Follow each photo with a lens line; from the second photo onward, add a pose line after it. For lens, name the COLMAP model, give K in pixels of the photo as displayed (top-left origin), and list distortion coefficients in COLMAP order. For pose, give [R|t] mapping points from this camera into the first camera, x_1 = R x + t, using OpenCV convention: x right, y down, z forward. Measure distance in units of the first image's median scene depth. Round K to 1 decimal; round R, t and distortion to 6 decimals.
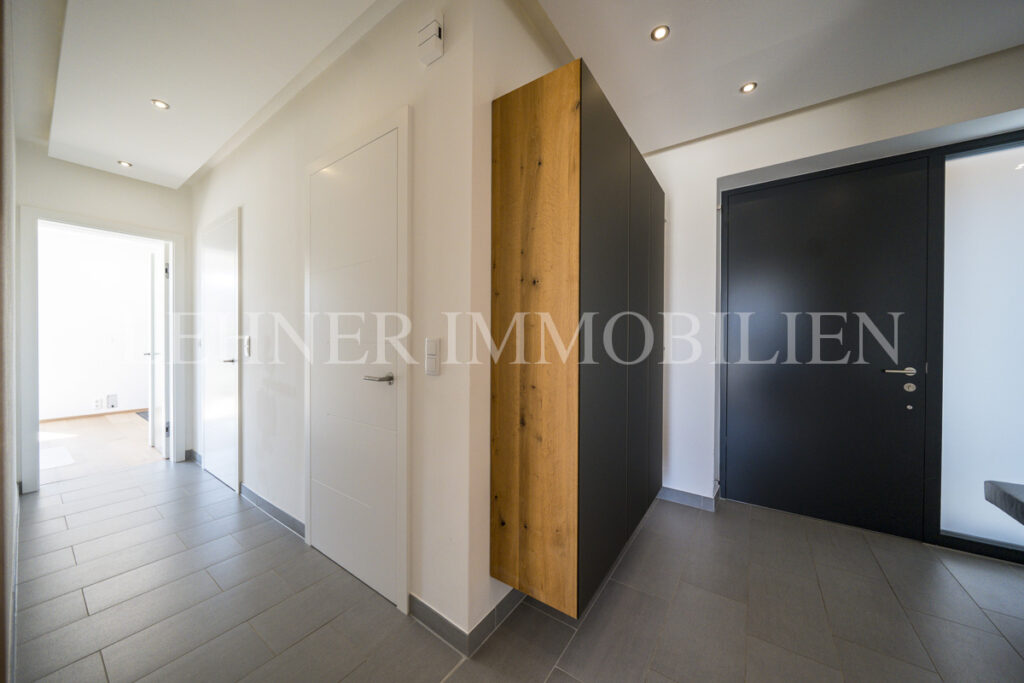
lens RADIAL K [[349.0, 0, 511.2], [0, 349.0, 337.4], [0, 0, 1]] dist [0.000405, 0.000024]
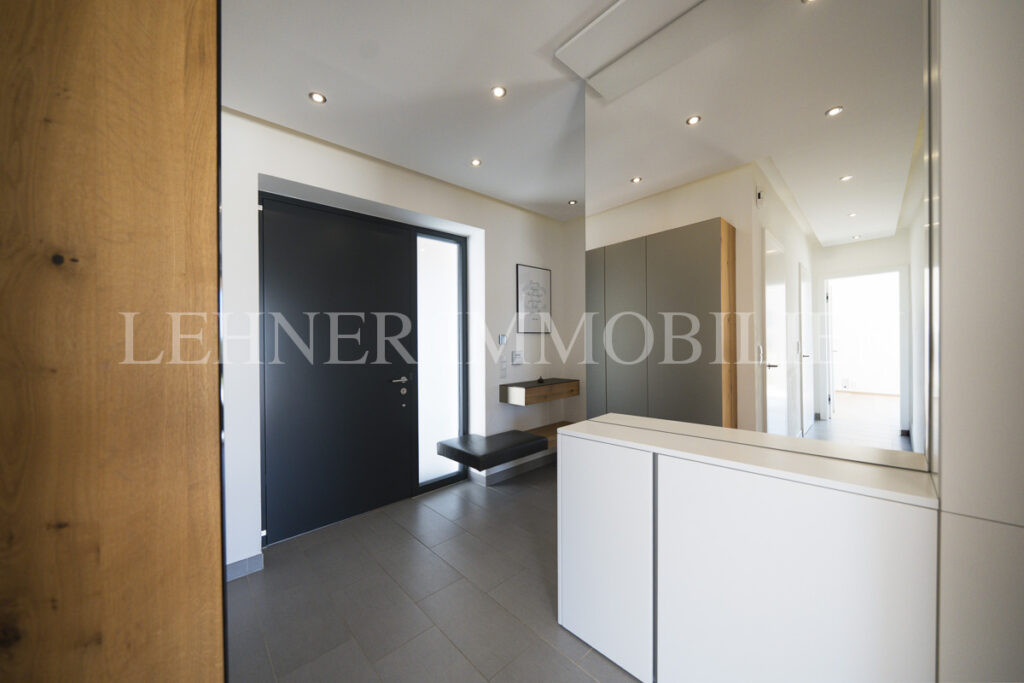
lens RADIAL K [[351.2, 0, 512.2], [0, 351.2, 349.2], [0, 0, 1]] dist [0.000430, 0.000078]
pose [[0.193313, -0.017569, 0.980980, -0.176417], [0.020177, 0.999699, 0.013928, -0.041098], [-0.980930, 0.017101, 0.193610, 0.330700]]
